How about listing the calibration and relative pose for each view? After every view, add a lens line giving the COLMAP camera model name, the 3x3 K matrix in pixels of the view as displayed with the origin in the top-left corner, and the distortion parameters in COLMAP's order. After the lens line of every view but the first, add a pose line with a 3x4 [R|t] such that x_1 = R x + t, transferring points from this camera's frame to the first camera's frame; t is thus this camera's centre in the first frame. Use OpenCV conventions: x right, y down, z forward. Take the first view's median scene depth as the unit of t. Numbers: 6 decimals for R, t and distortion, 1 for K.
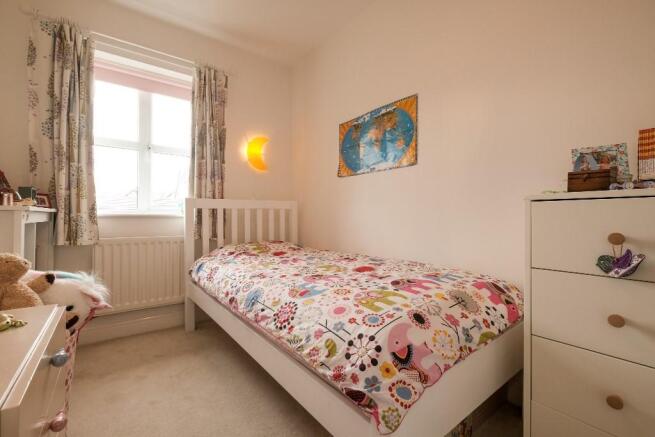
lens RADIAL K [[286.5, 0, 325.6], [0, 286.5, 217.0], [0, 0, 1]] dist [-0.002322, -0.000243]
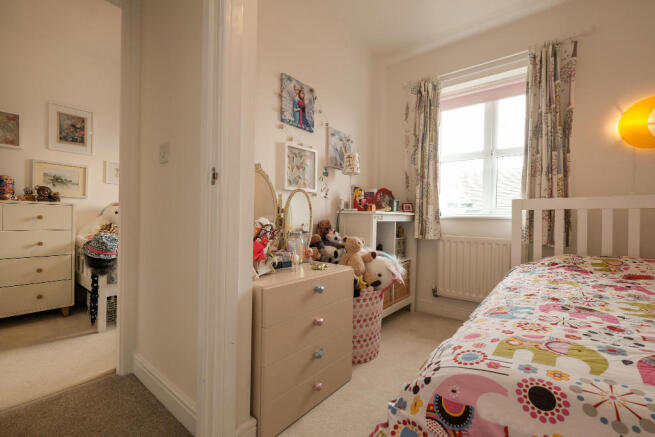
lens RADIAL K [[286.5, 0, 325.6], [0, 286.5, 217.0], [0, 0, 1]] dist [-0.002322, -0.000243]
pose [[0.238165, -0.000805, -0.971224, 0.292097], [-0.011480, 0.999927, -0.003644, 0.002921], [0.971157, 0.012017, 0.238138, 0.171799]]
